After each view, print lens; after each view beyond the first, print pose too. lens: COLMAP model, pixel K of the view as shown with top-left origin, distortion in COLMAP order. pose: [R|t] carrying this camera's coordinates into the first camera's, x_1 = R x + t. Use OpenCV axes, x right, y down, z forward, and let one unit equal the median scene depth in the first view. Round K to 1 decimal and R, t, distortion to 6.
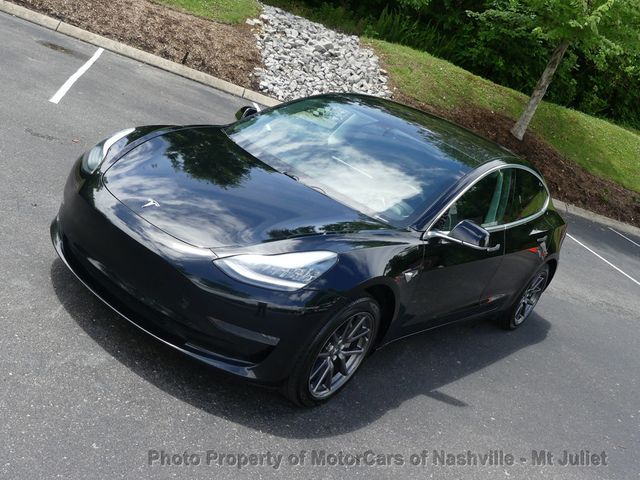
lens RADIAL K [[701.5, 0, 320.0], [0, 701.5, 240.0], [0, 0, 1]] dist [-0.018126, 0.042009]
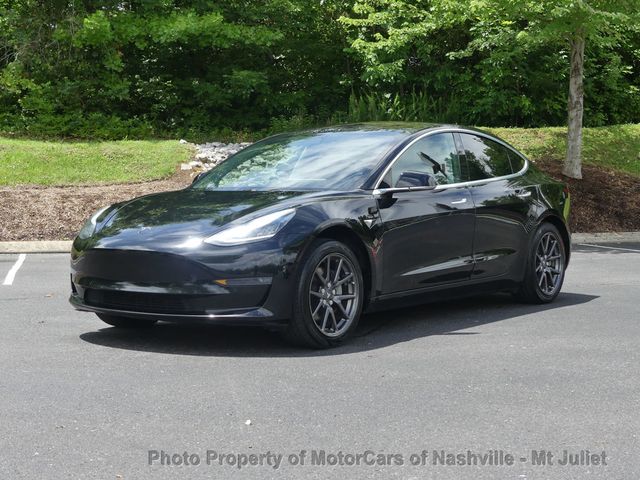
lens RADIAL K [[1147.7, 0, 320.0], [0, 1147.7, 240.0], [0, 0, 1]] dist [-0.019966, 0.067443]
pose [[0.930757, -0.365638, -0.000914, 0.009479], [0.354787, 0.903733, -0.239567, 0.115079], [0.088421, 0.222654, 0.970879, -0.194290]]
